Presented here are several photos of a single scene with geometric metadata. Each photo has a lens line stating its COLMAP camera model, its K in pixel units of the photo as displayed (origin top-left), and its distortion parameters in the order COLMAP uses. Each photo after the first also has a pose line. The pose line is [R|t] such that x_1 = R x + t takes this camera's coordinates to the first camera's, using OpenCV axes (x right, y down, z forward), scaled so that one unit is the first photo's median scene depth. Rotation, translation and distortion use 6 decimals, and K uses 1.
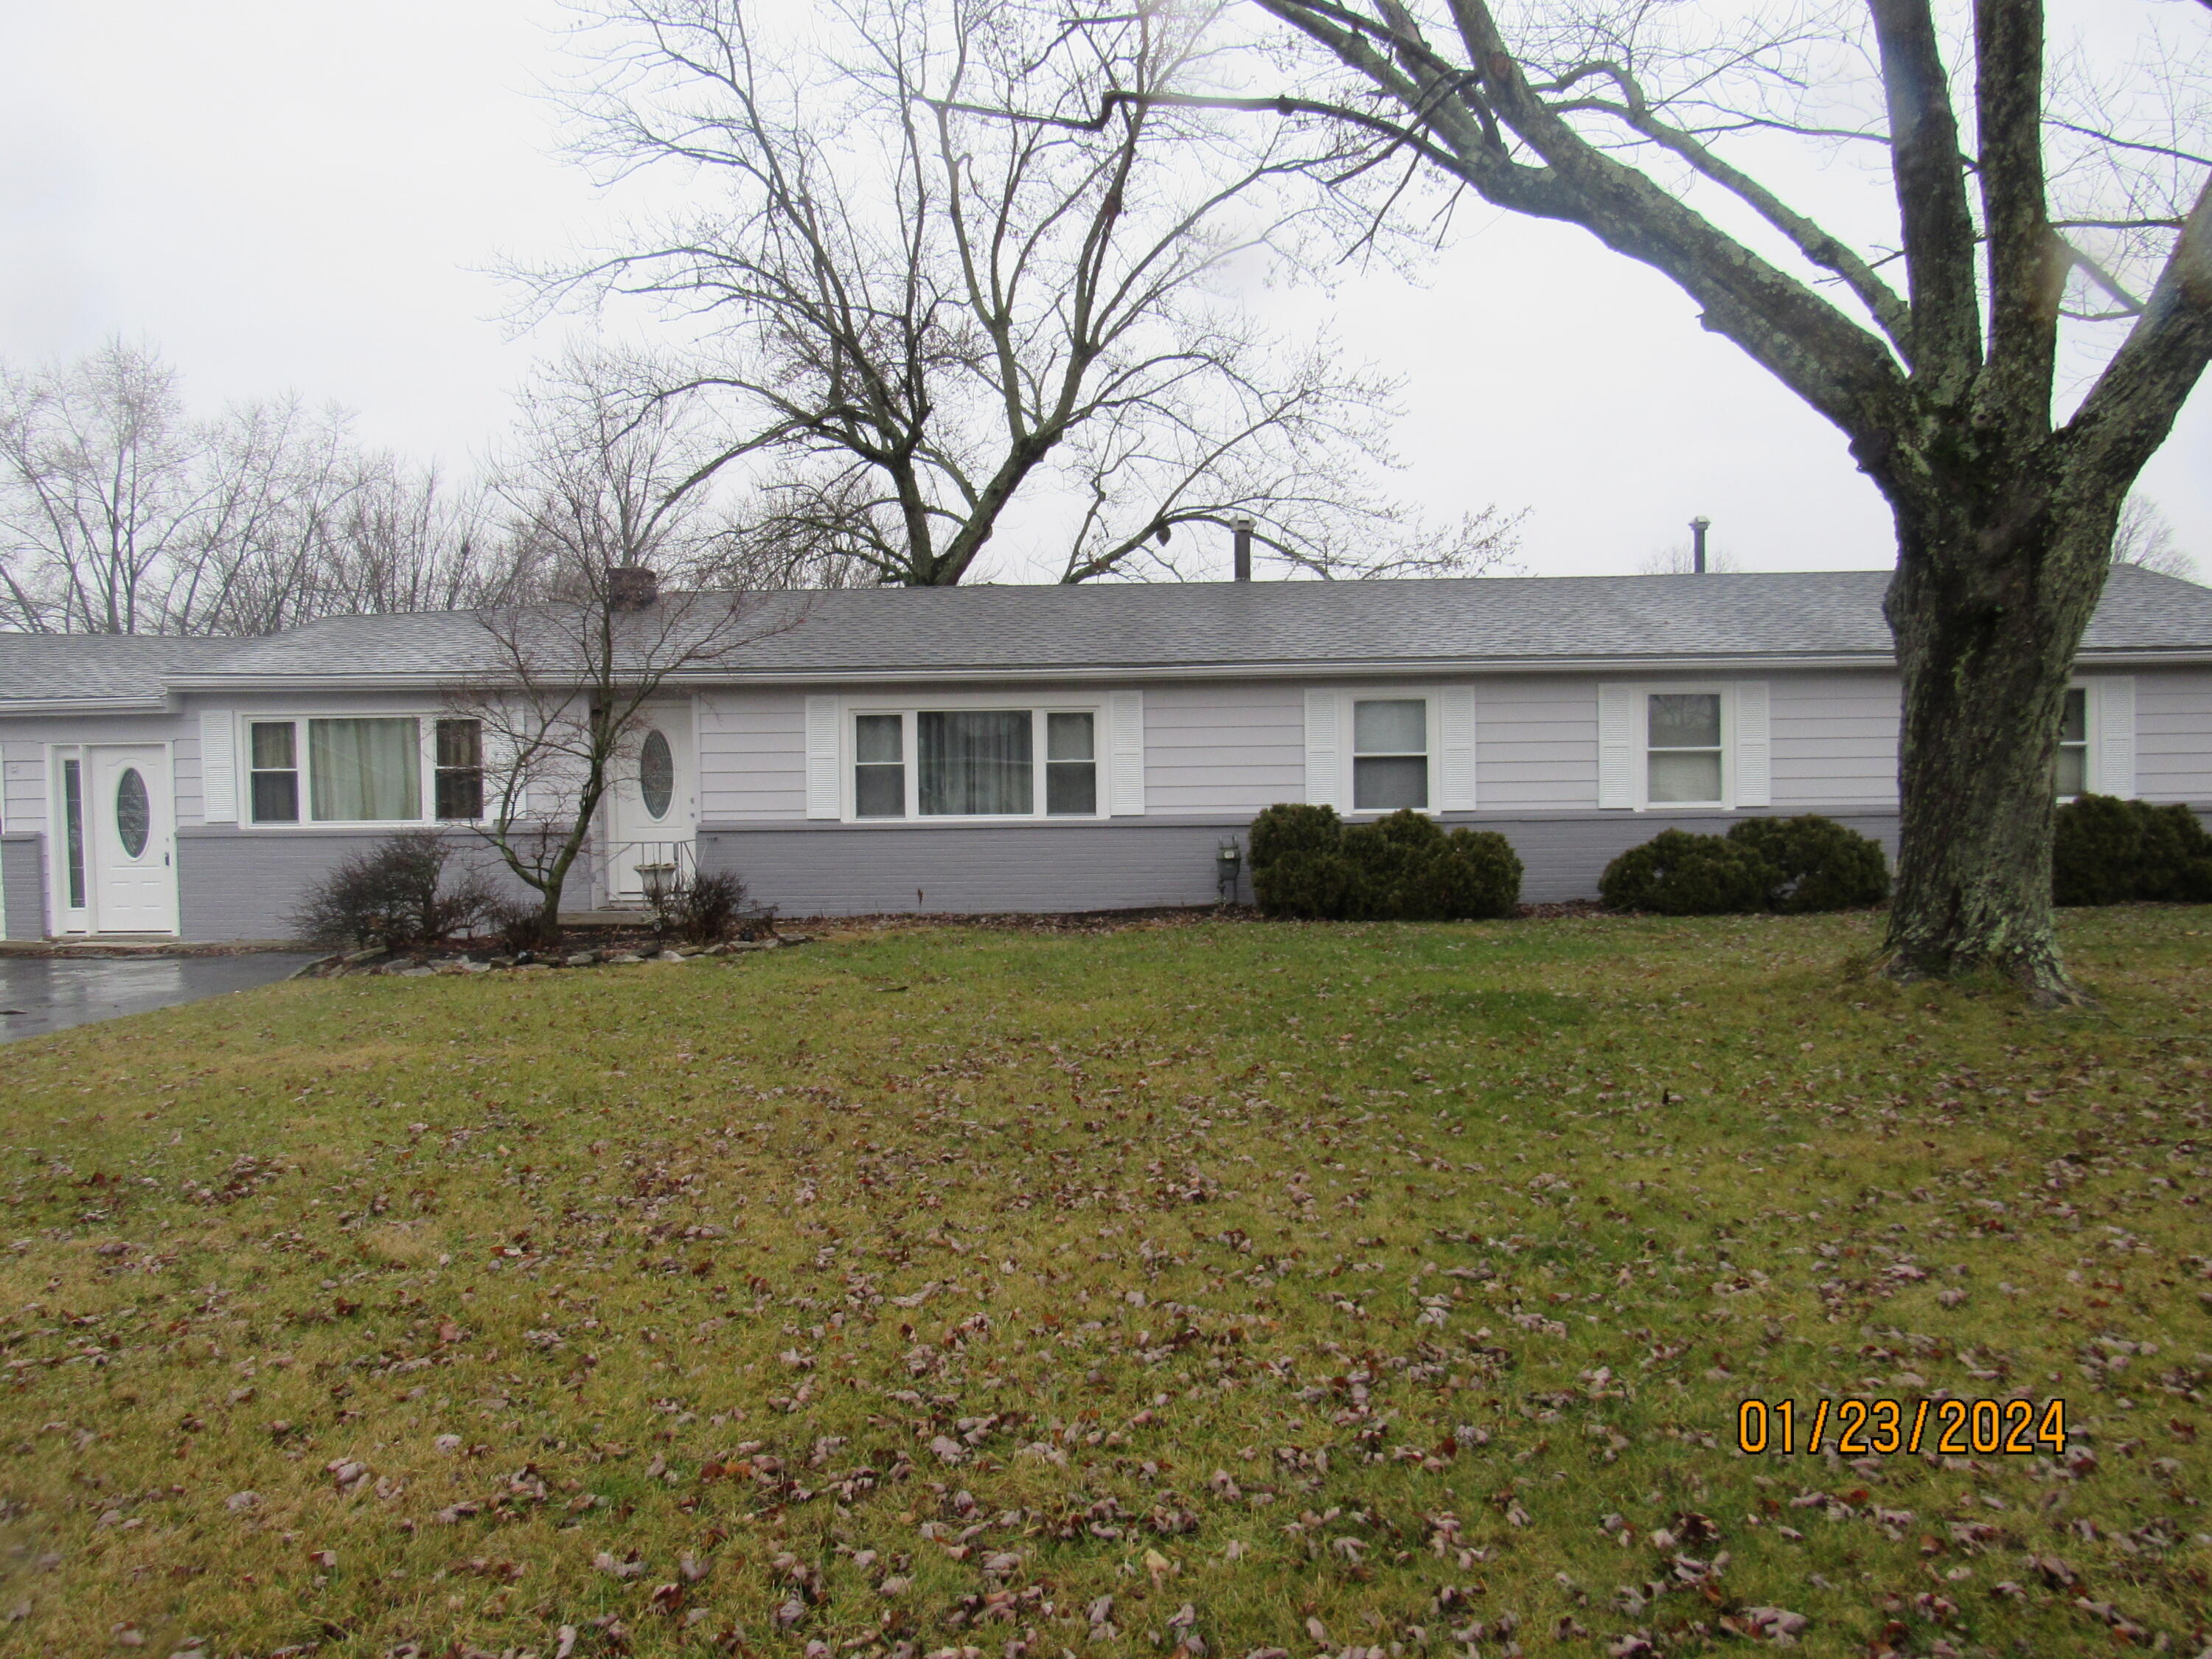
lens RADIAL K [[1561.0, 0, 1121.1], [0, 1561.0, 823.8], [0, 0, 1]] dist [-0.013827, 0.002961]
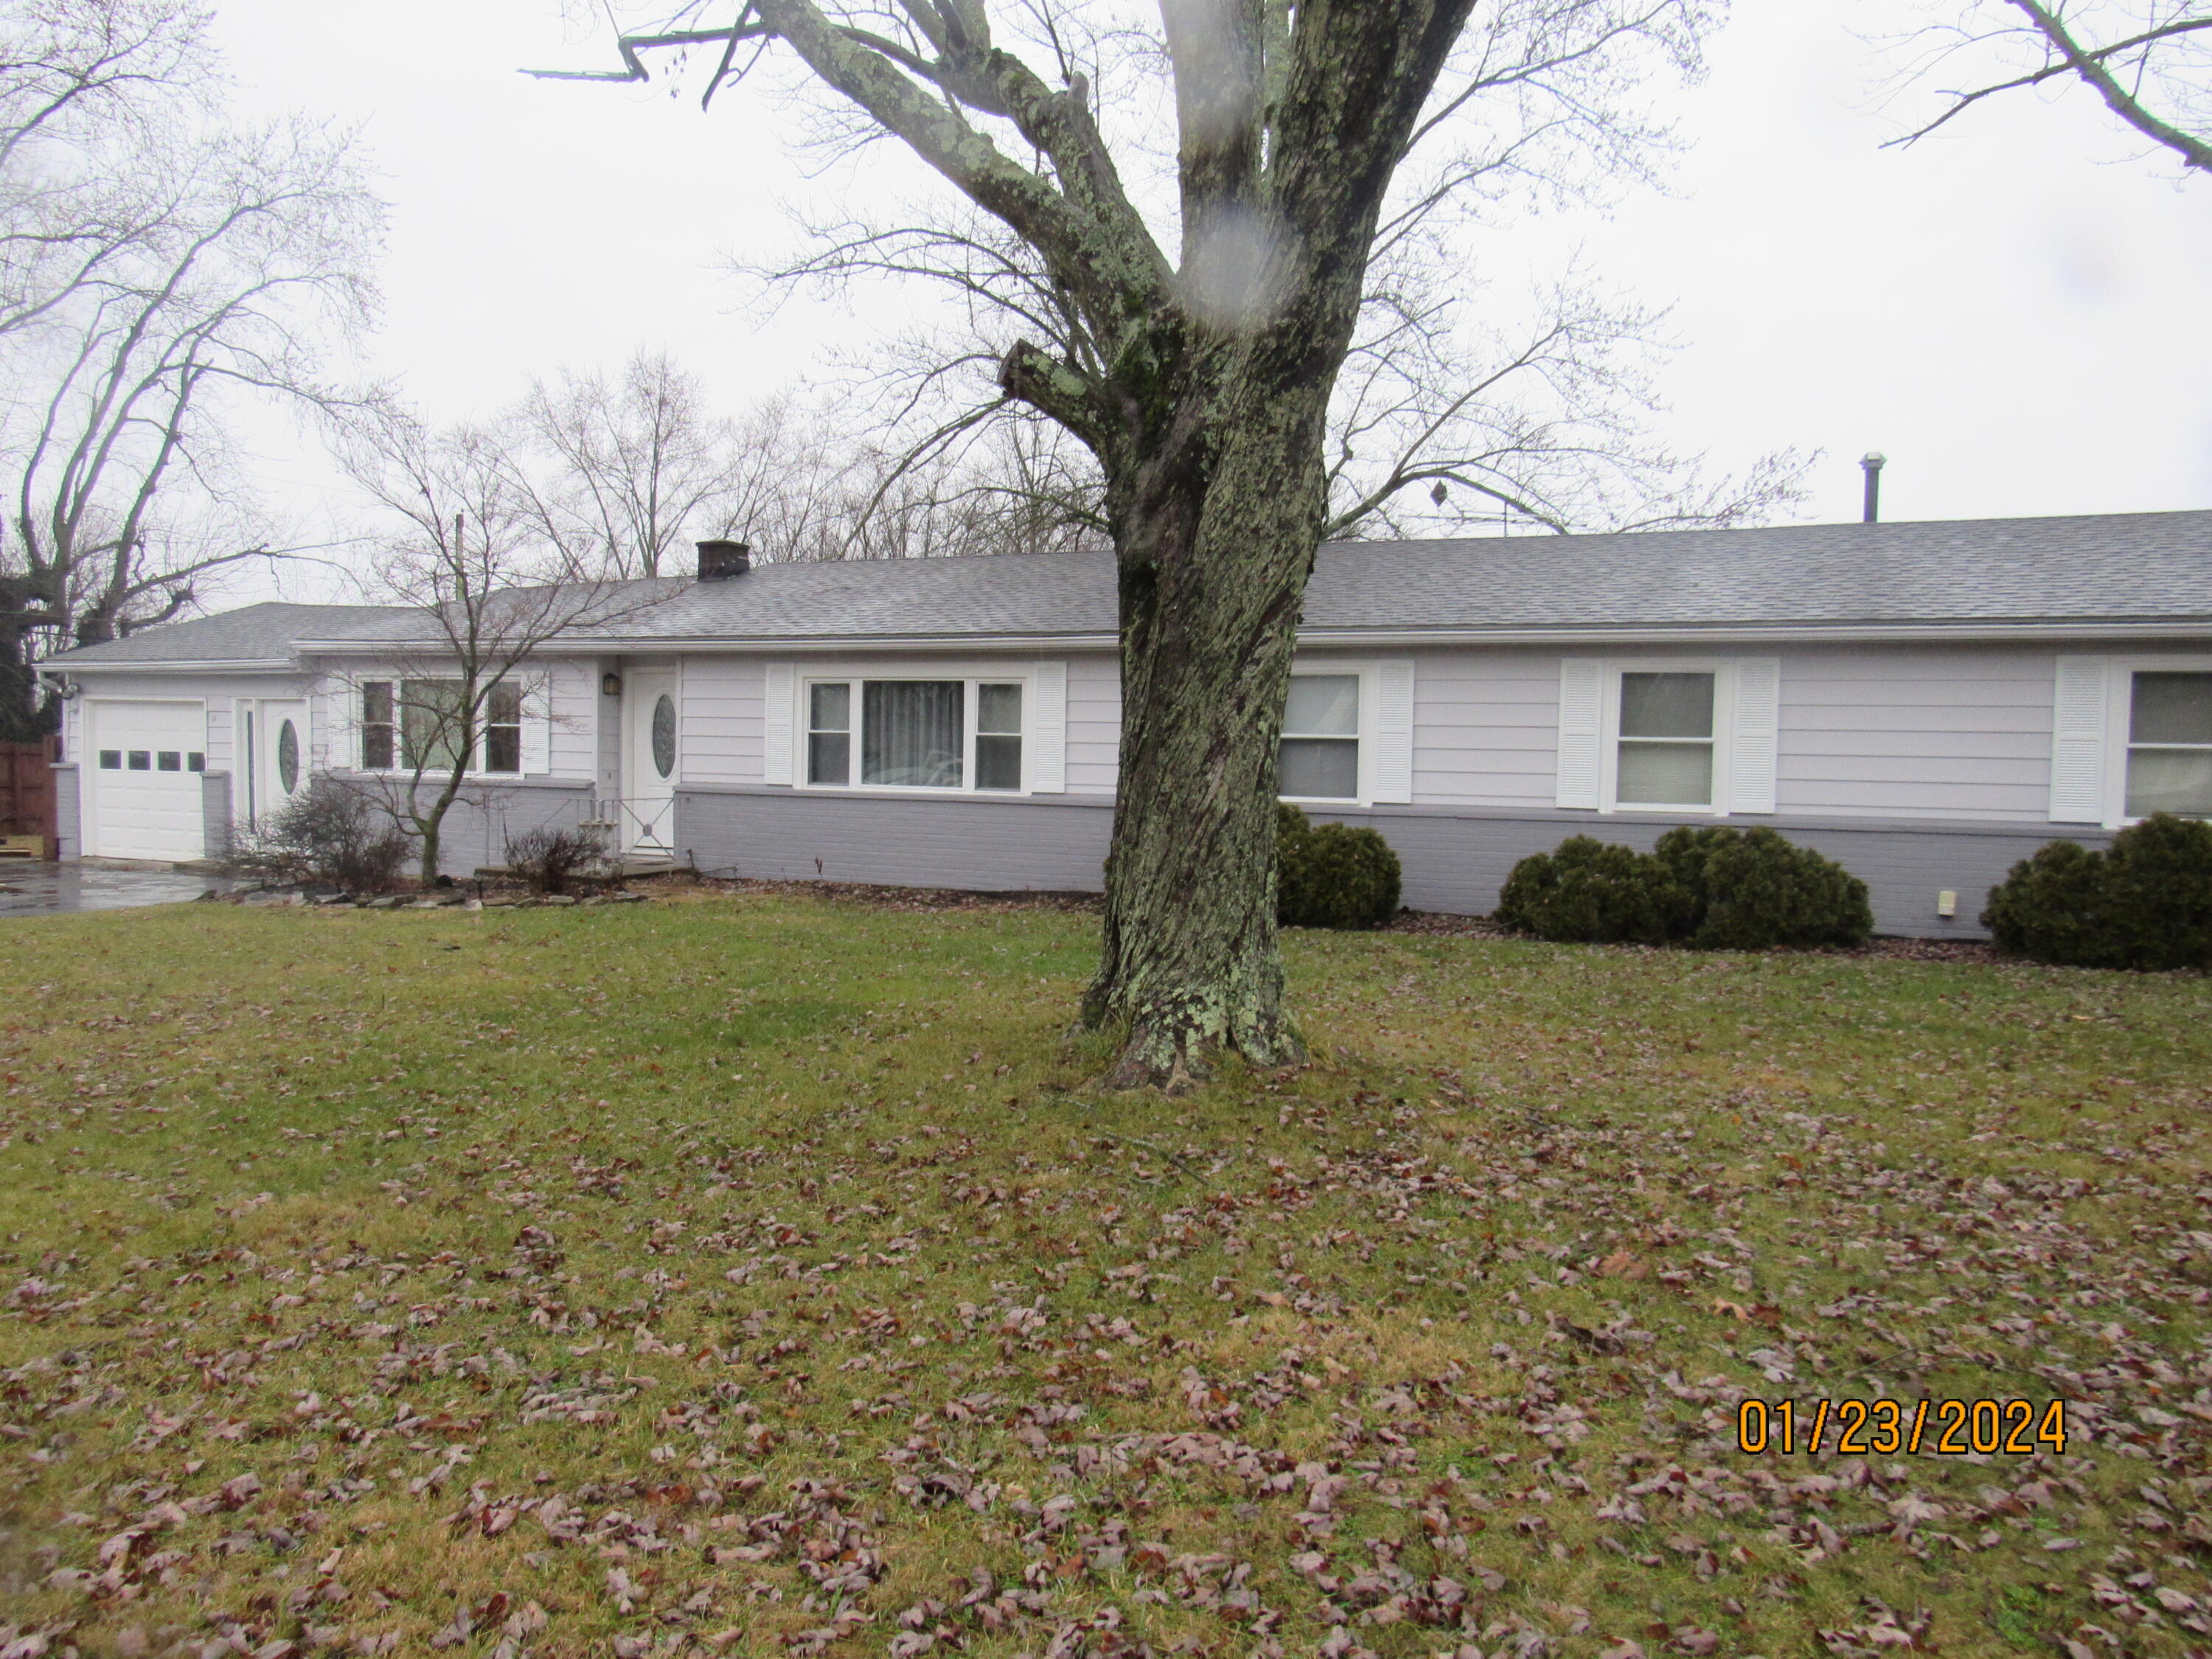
lens RADIAL K [[1561.0, 0, 1109.1], [0, 1561.0, 829.1], [0, 0, 1]] dist [-0.013827, 0.002961]
pose [[0.929094, 0.049064, -0.366575, 0.388363], [-0.040364, 0.998693, 0.031366, -0.014508], [0.367635, -0.014346, 0.929860, 0.126174]]
